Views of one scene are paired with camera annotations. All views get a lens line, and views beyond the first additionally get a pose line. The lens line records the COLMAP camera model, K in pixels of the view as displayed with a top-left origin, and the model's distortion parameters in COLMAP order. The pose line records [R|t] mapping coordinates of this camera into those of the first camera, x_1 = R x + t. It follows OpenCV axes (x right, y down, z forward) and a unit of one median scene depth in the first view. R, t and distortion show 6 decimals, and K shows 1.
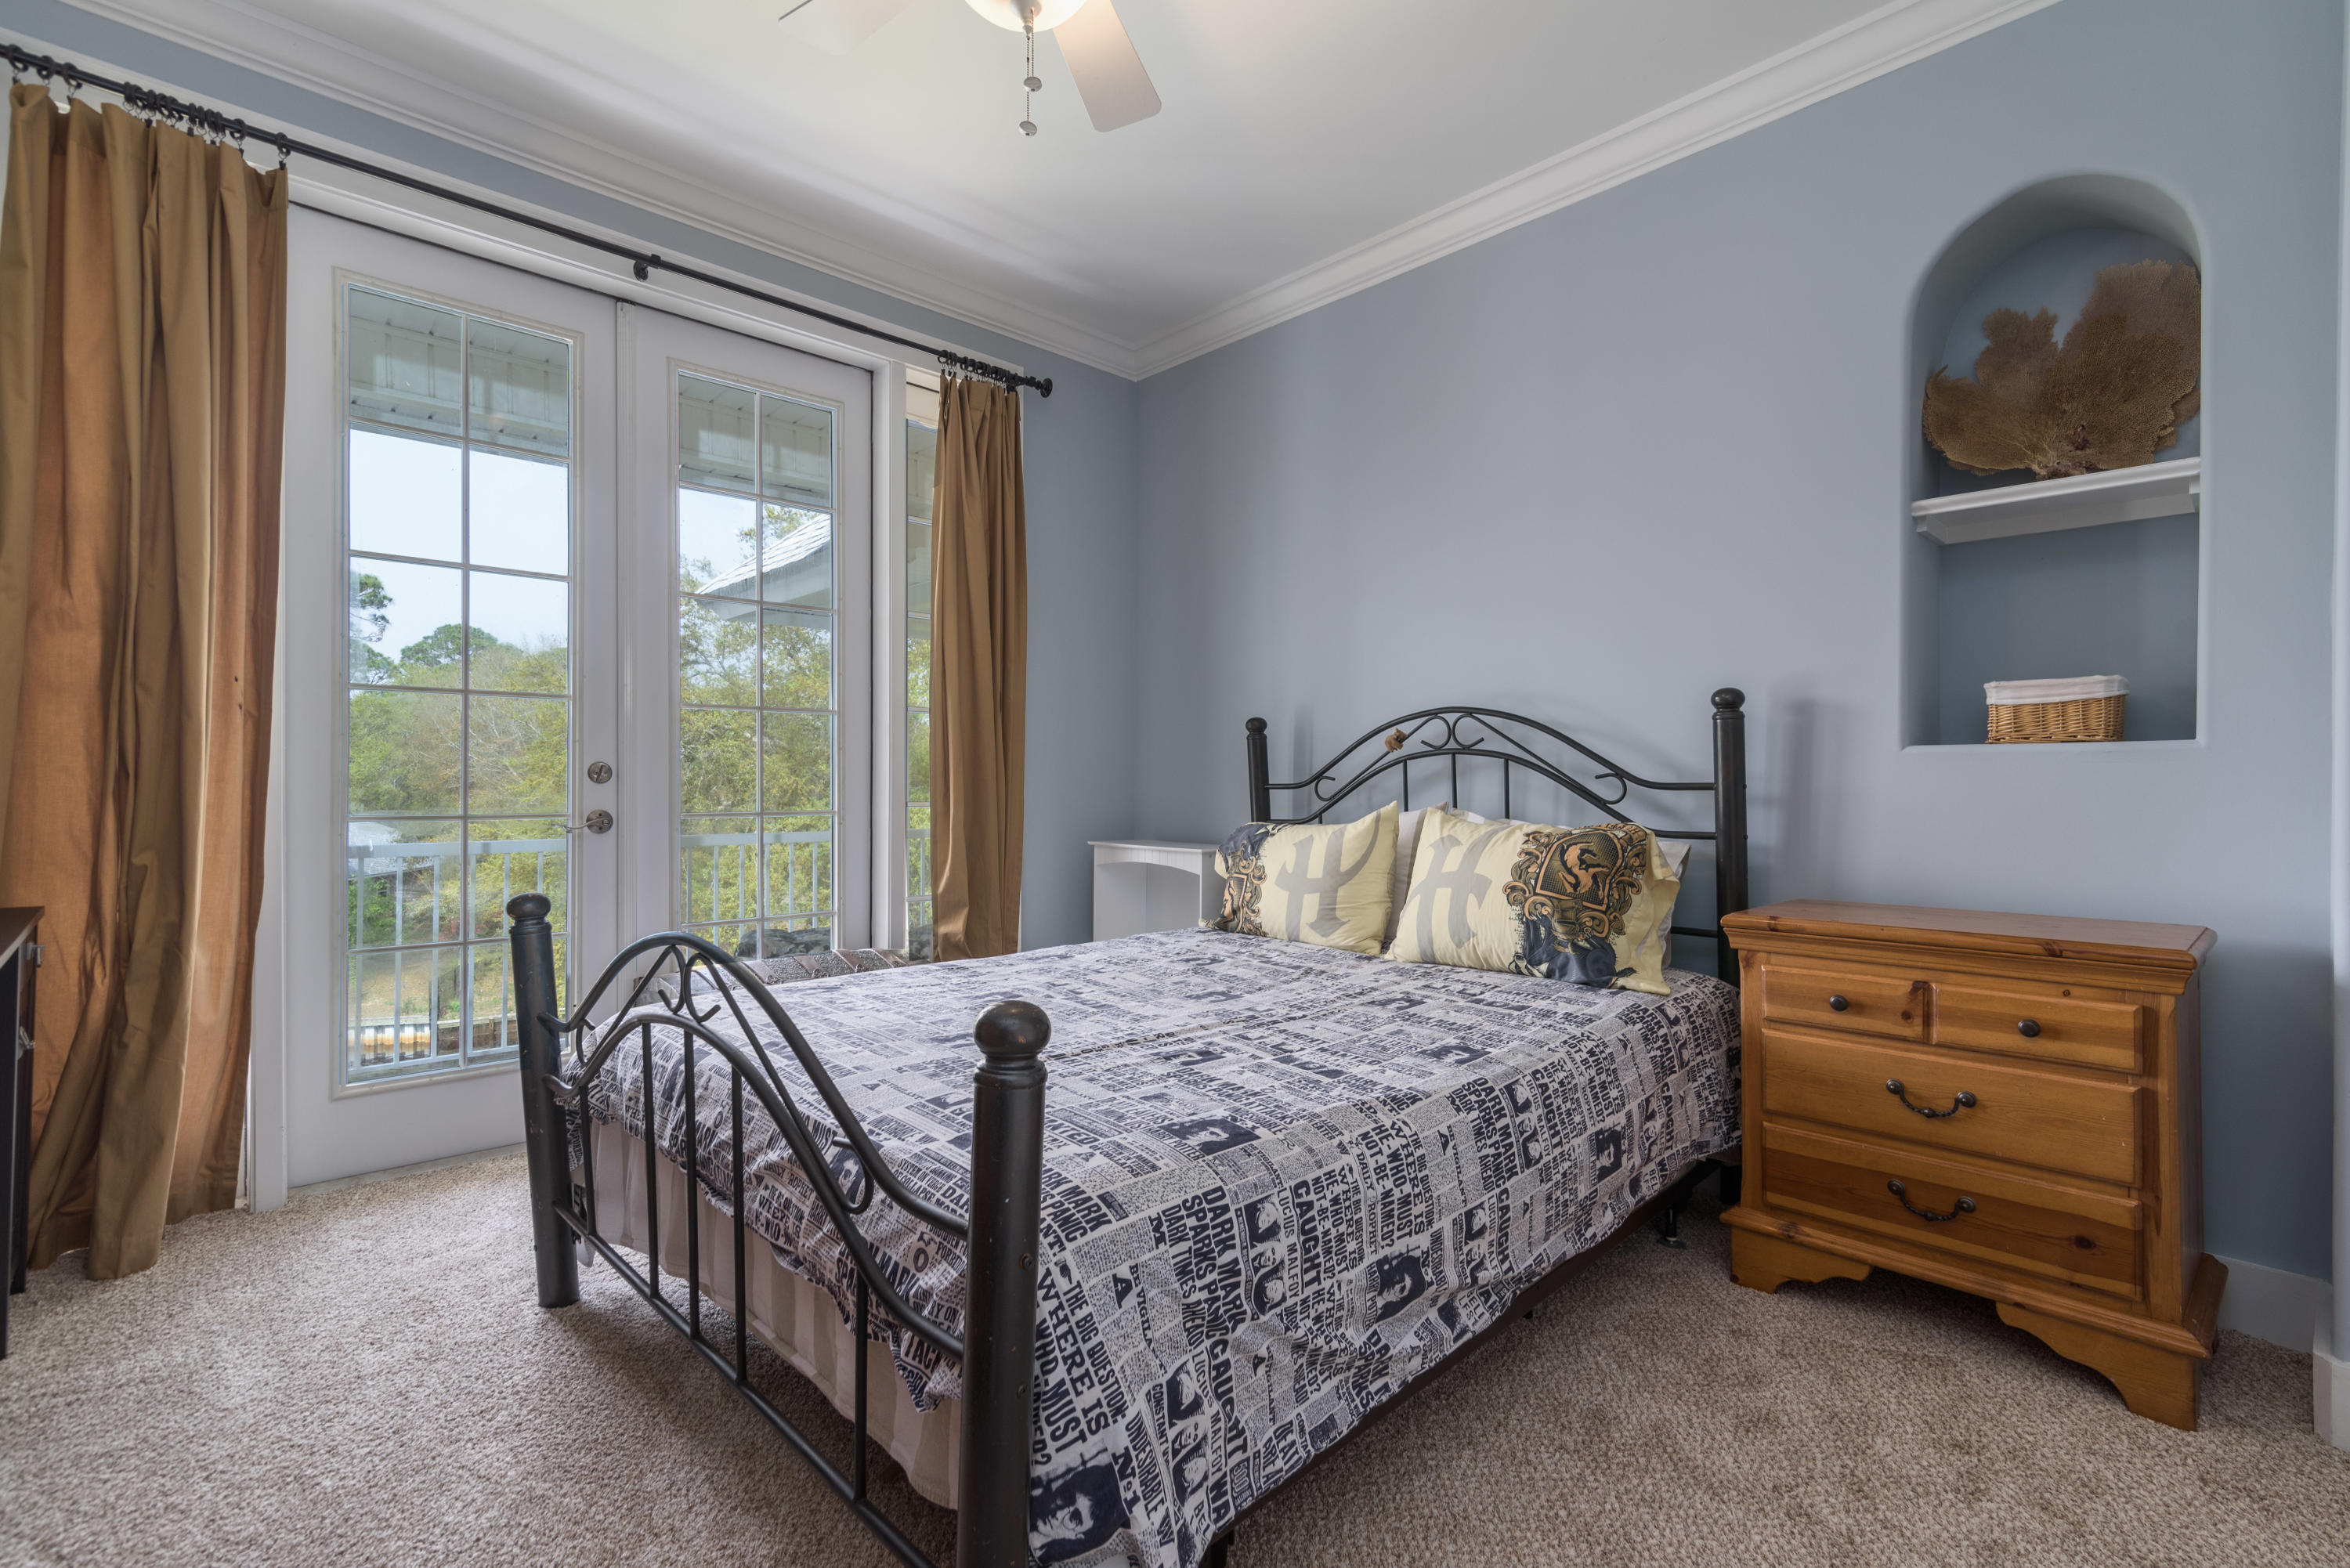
lens RADIAL K [[1057.3, 0, 1202.9], [0, 1057.3, 793.2], [0, 0, 1]] dist [-0.000826, -0.000081]
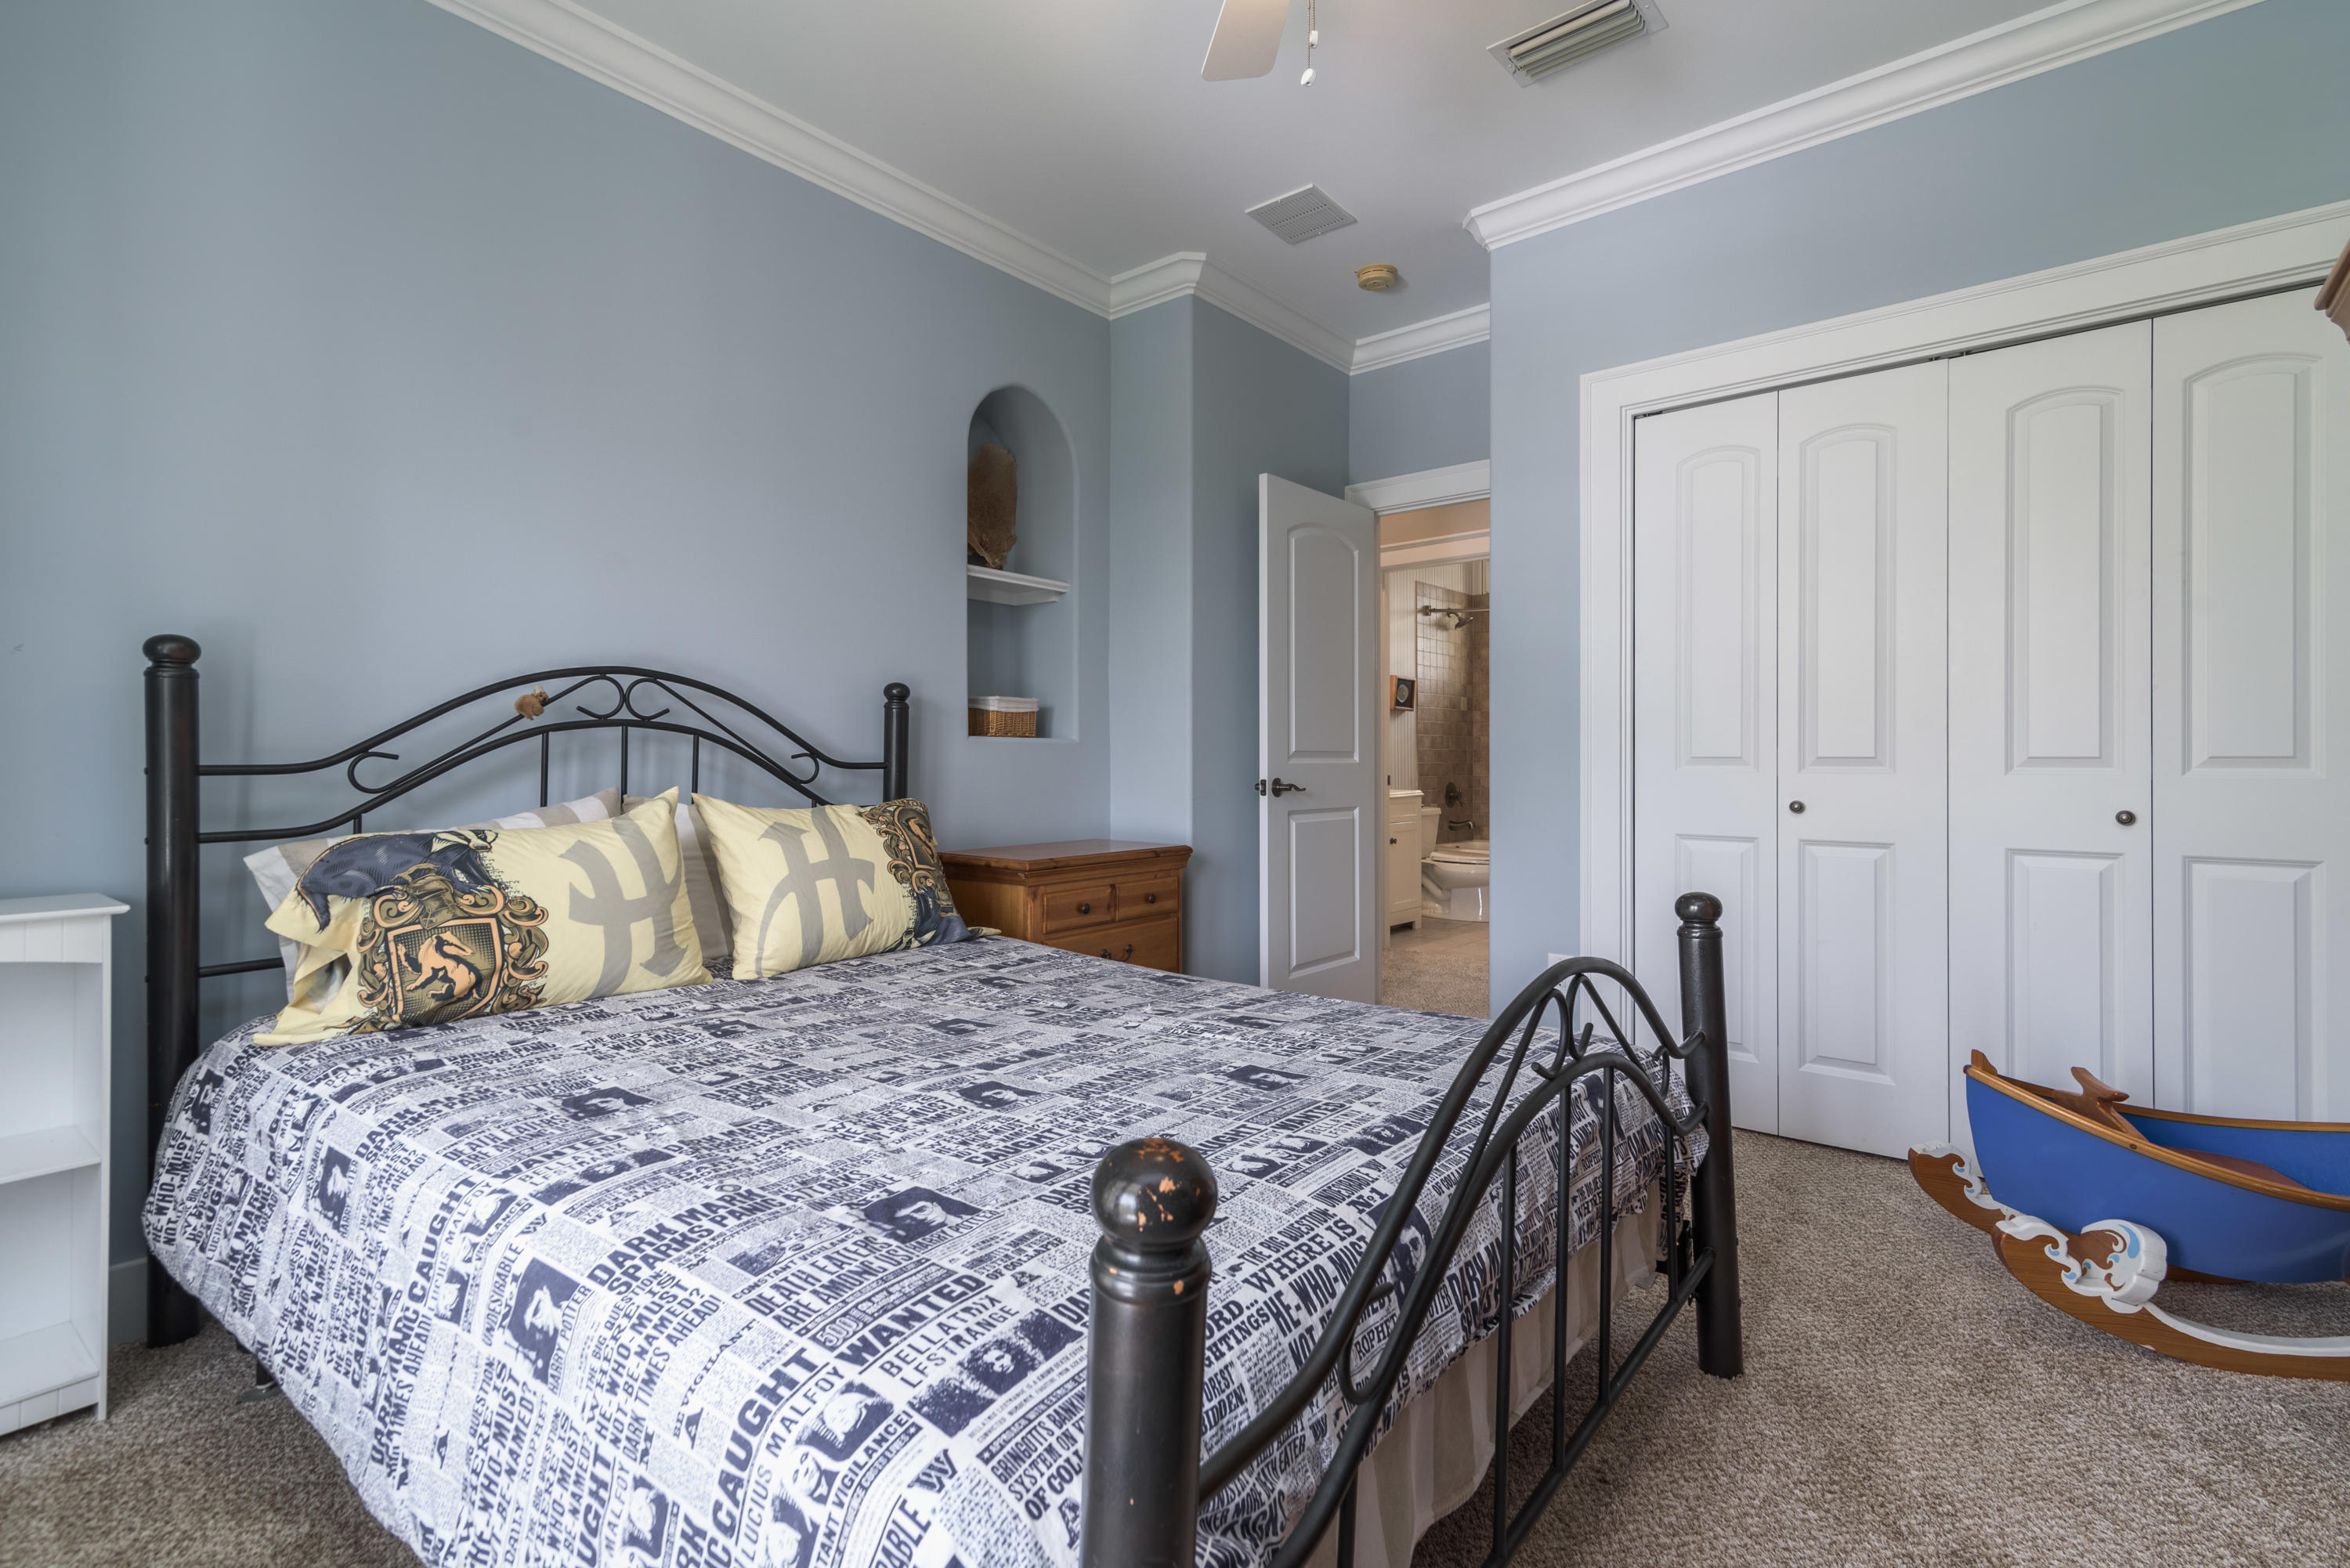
lens RADIAL K [[1057.3, 0, 1202.9], [0, 1057.3, 793.2], [0, 0, 1]] dist [-0.000826, -0.000081]
pose [[-0.113901, -0.039796, 0.992695, -0.740934], [-0.002495, 0.999206, 0.039771, -0.023479], [-0.993489, 0.002053, -0.113910, 0.799585]]
